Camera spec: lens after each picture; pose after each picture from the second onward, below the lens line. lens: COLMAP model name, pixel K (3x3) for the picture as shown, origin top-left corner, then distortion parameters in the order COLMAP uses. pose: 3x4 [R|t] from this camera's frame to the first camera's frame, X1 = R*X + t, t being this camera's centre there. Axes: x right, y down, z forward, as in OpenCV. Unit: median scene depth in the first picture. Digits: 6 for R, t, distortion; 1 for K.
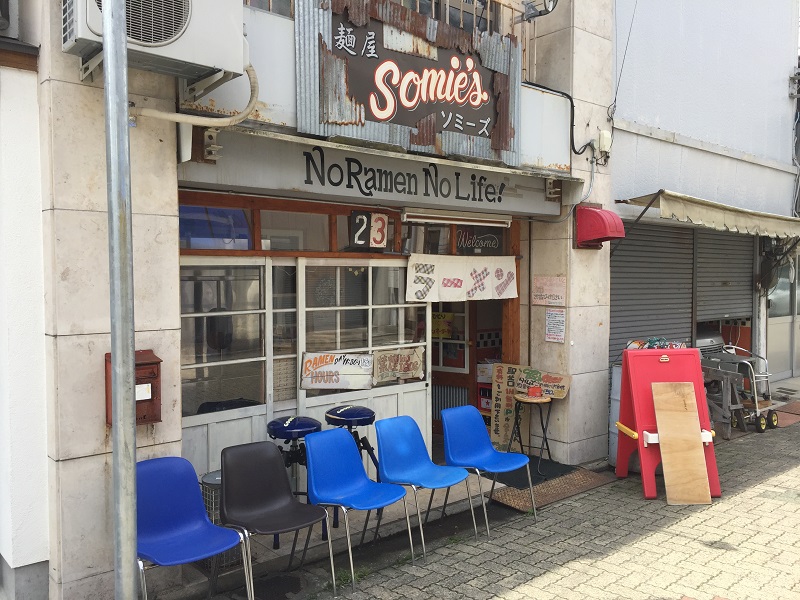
lens RADIAL K [[670.9, 0, 427.9], [0, 670.9, 308.9], [0, 0, 1]] dist [0.005909, 0.018544]
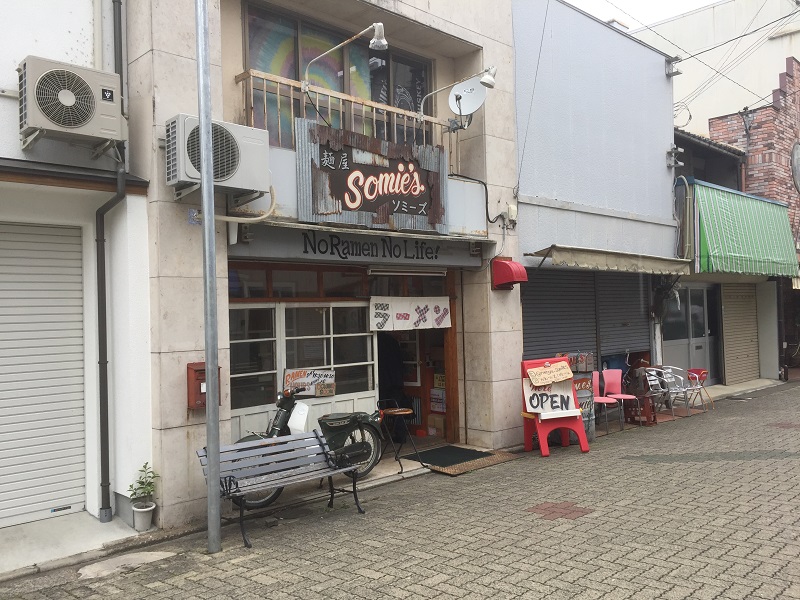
lens RADIAL K [[670.9, 0, 400.0], [0, 670.9, 299.7], [0, 0, 1]] dist [0.005909, 0.018544]
pose [[0.999606, -0.027100, 0.007244, 0.019395], [0.027569, 0.996786, -0.075223, 0.033932], [-0.005182, 0.075393, 0.997140, -0.447274]]
